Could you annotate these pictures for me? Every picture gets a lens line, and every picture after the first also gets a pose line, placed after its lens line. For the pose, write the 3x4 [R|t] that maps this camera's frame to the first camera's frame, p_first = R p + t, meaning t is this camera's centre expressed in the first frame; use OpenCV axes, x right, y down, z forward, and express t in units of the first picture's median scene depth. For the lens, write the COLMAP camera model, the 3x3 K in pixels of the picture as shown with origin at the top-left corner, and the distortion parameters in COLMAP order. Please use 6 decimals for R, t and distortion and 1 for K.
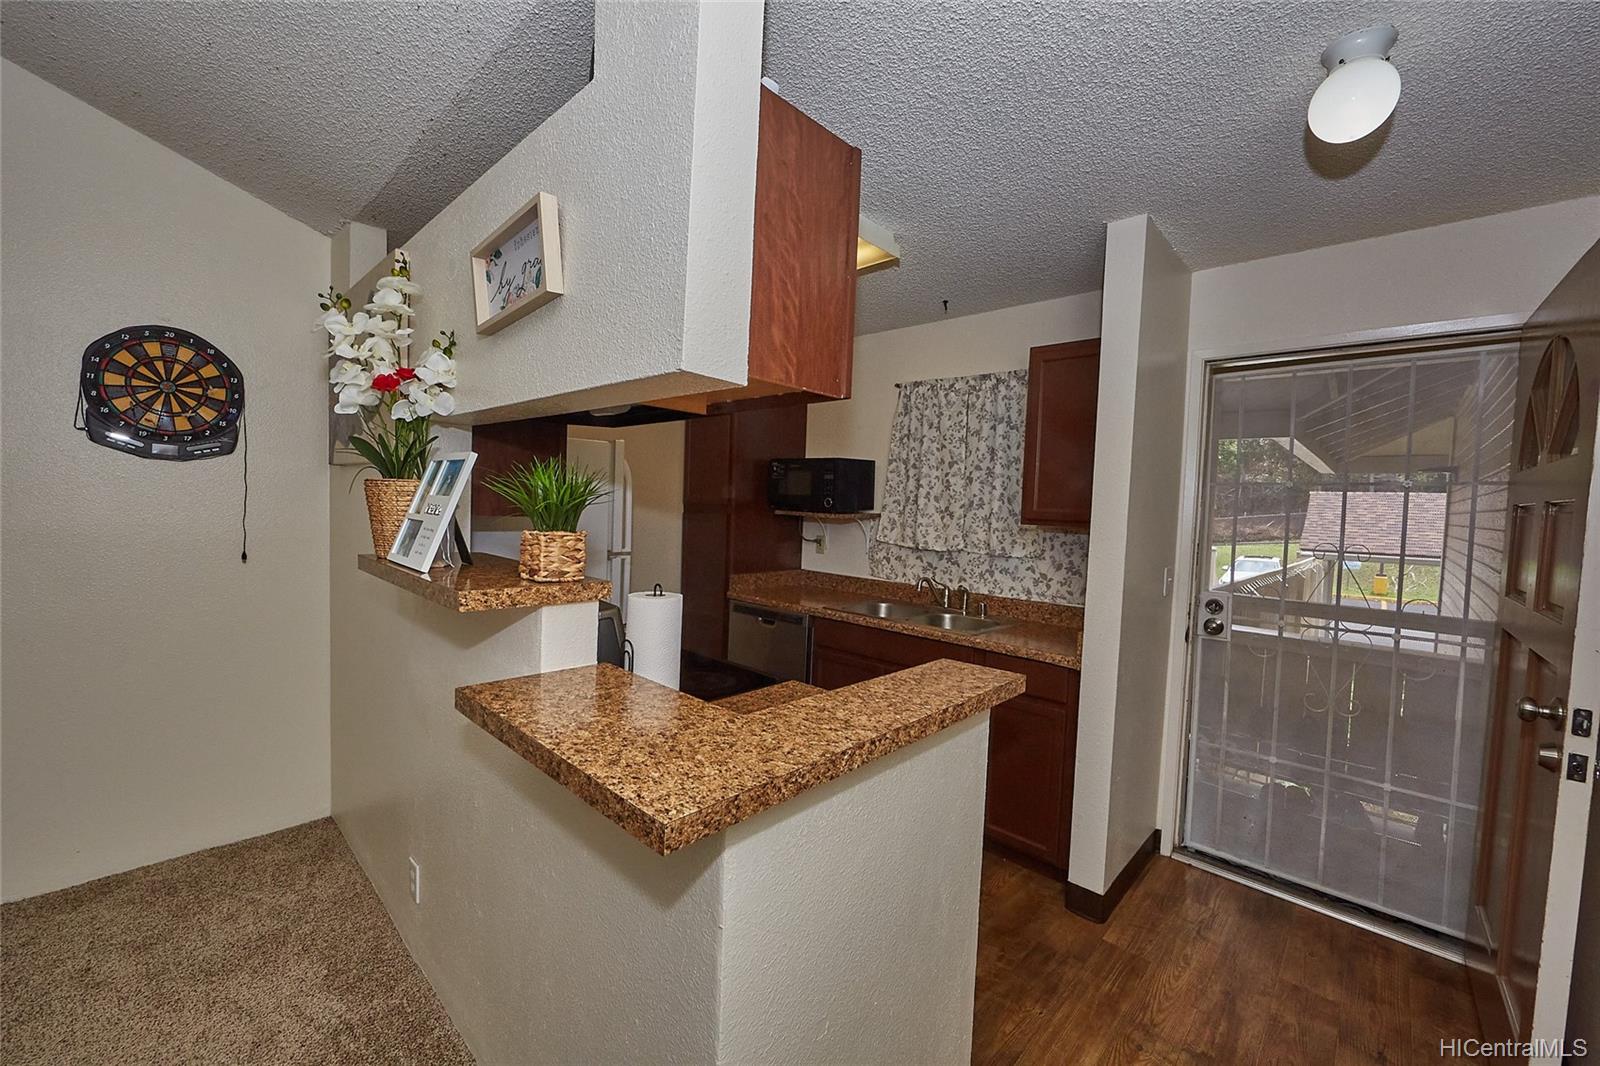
lens RADIAL K [[631.2, 0, 790.0], [0, 631.2, 534.2], [0, 0, 1]] dist [-0.010749, 0.001656]
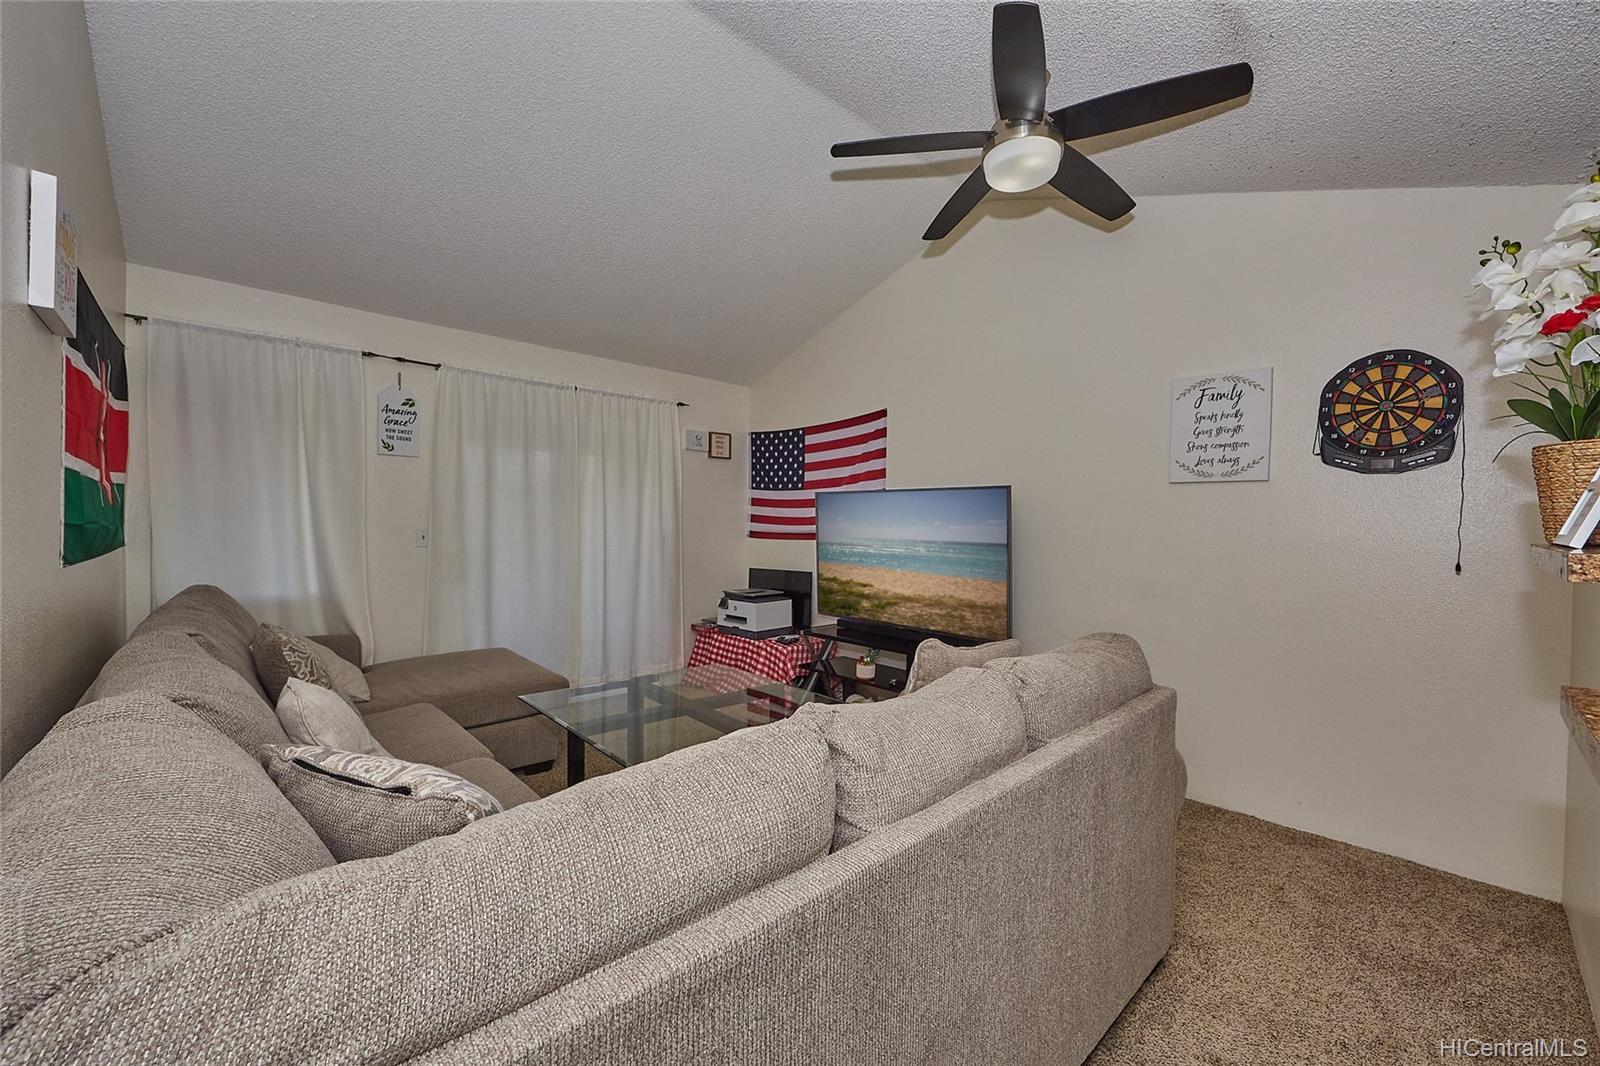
lens RADIAL K [[631.2, 0, 811.4], [0, 631.2, 533.5], [0, 0, 1]] dist [-0.010749, 0.001656]
pose [[-0.048757, -0.025854, -0.998476, 0.093070], [-0.064823, 0.997639, -0.022667, 0.053503], [0.996705, 0.063619, -0.050318, 0.057103]]
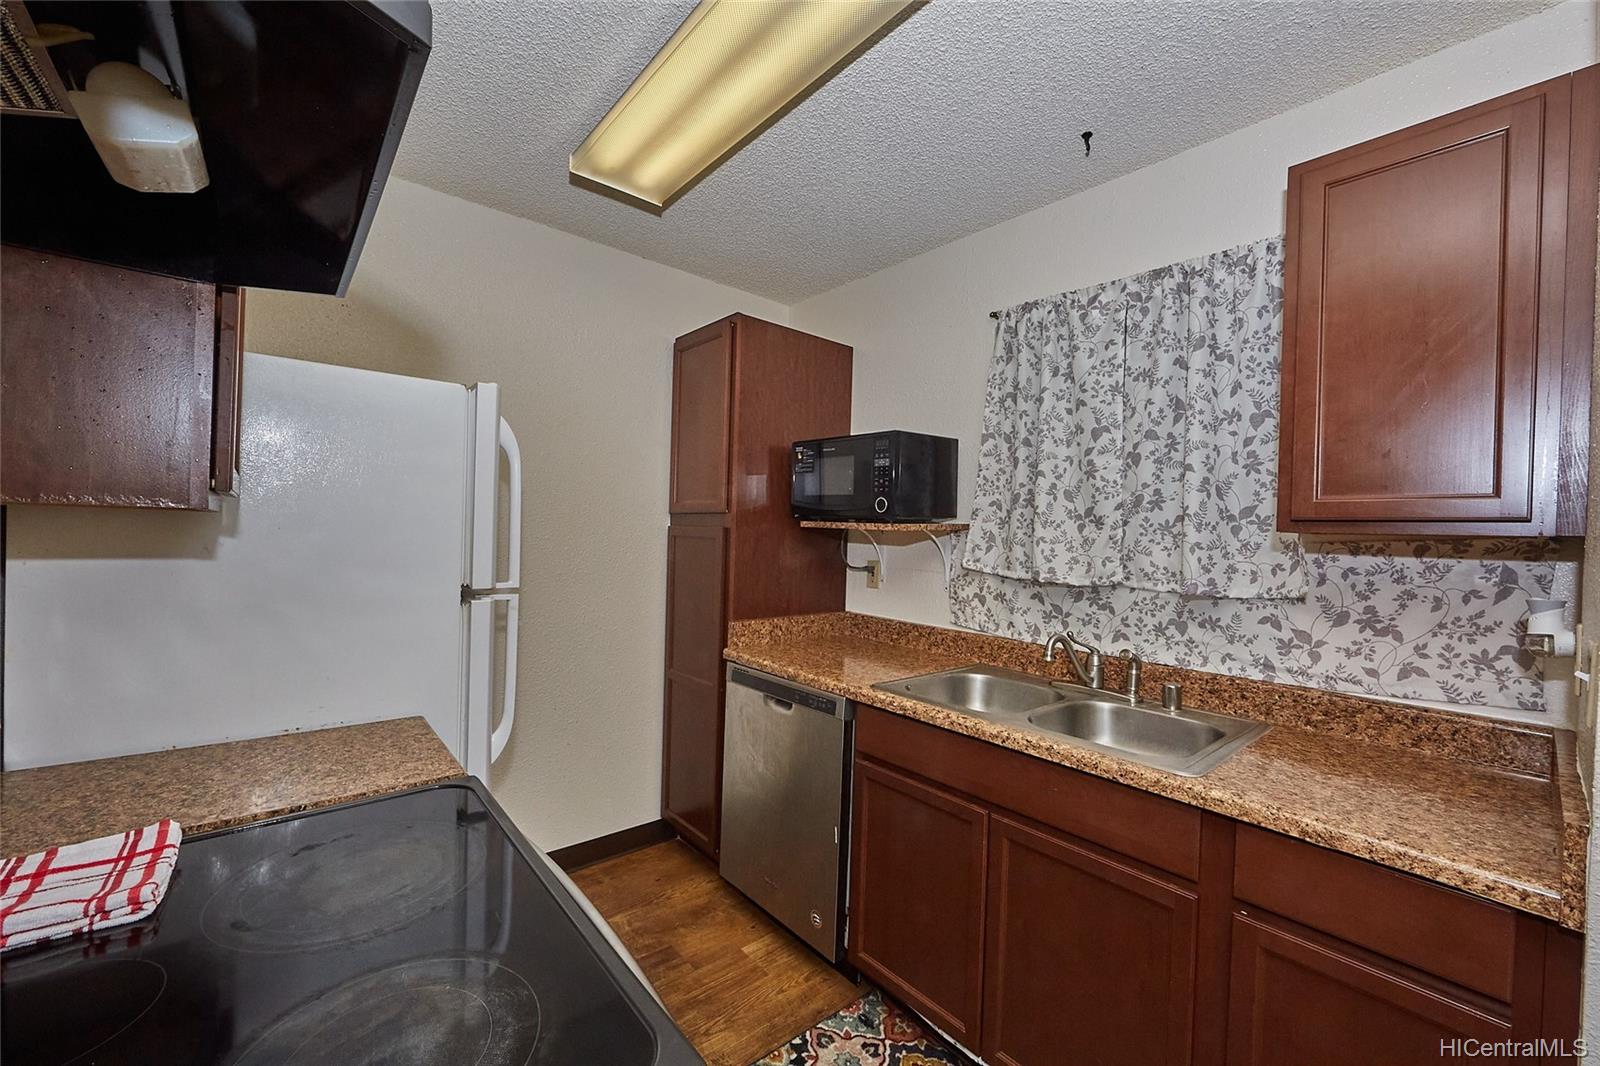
lens RADIAL K [[631.2, 0, 798.2], [0, 631.2, 535.2], [0, 0, 1]] dist [-0.010749, 0.001656]
pose [[0.995403, -0.006901, -0.095526, 0.043583], [0.002455, 0.998912, -0.046575, 0.007553], [0.095743, 0.046126, 0.994337, 0.439131]]
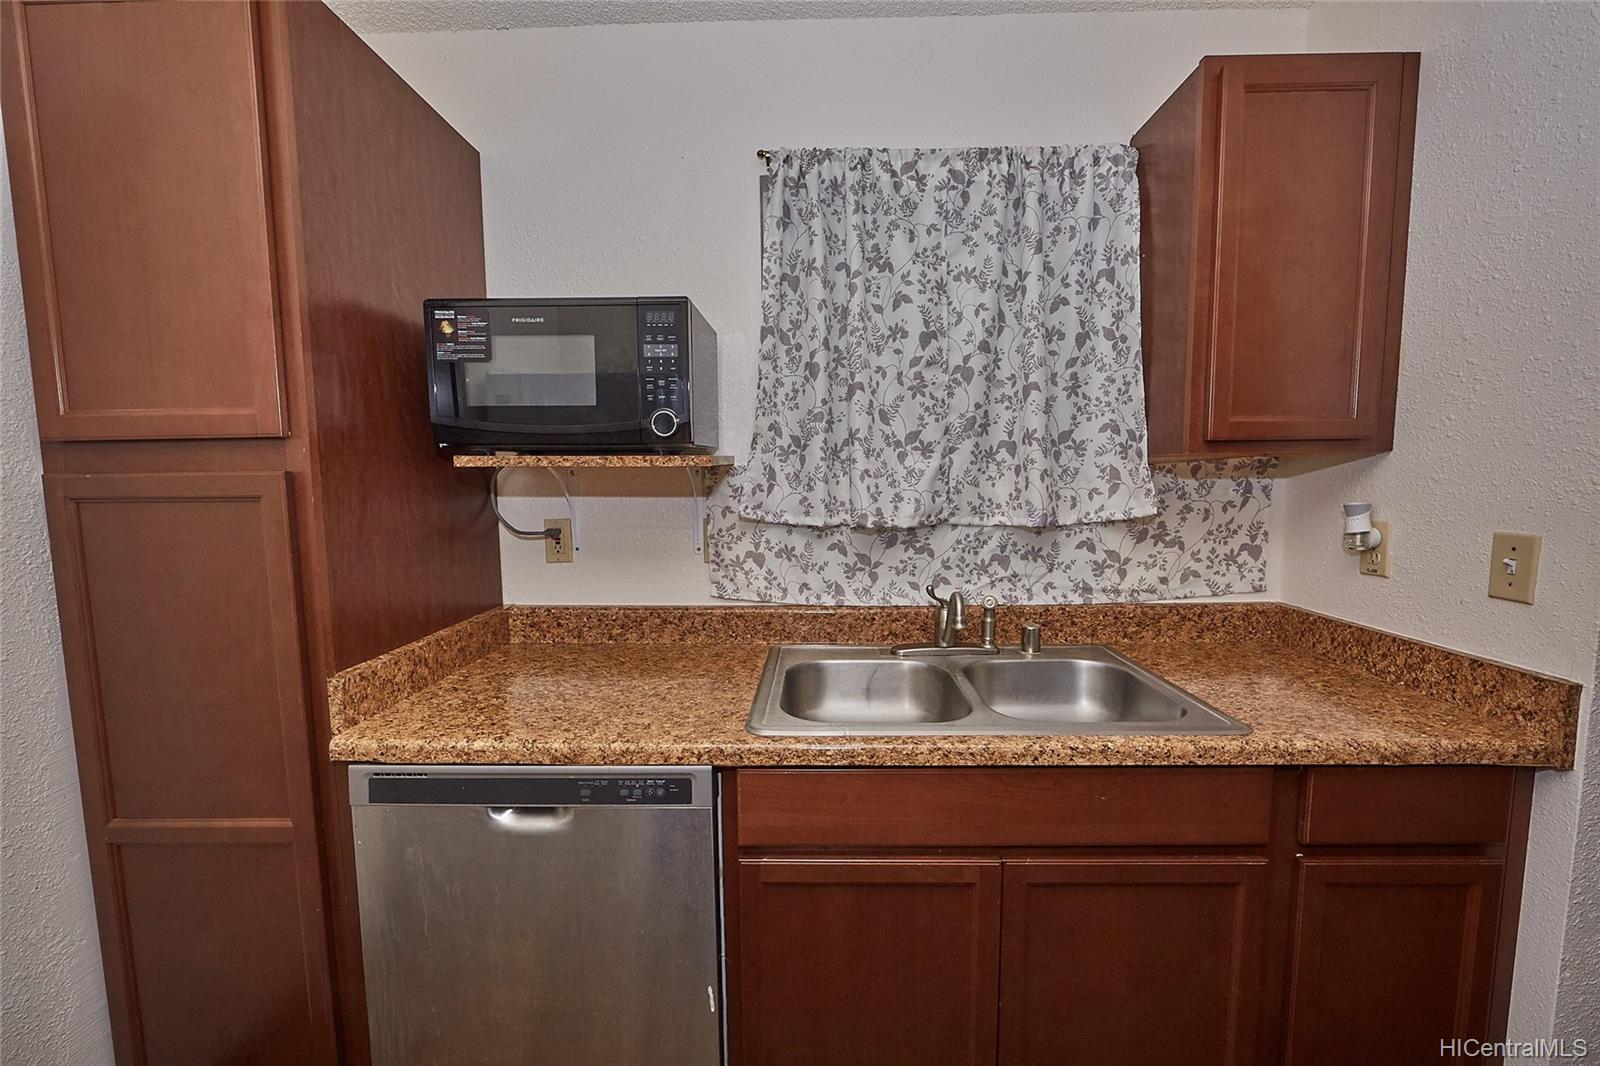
lens RADIAL K [[631.2, 0, 800.1], [0, 631.2, 535.3], [0, 0, 1]] dist [-0.010749, 0.001656]
pose [[0.732672, -0.104508, 0.672510, -0.145754], [0.071377, 0.994490, 0.076782, -0.010190], [-0.676828, -0.008254, 0.736095, 0.764758]]
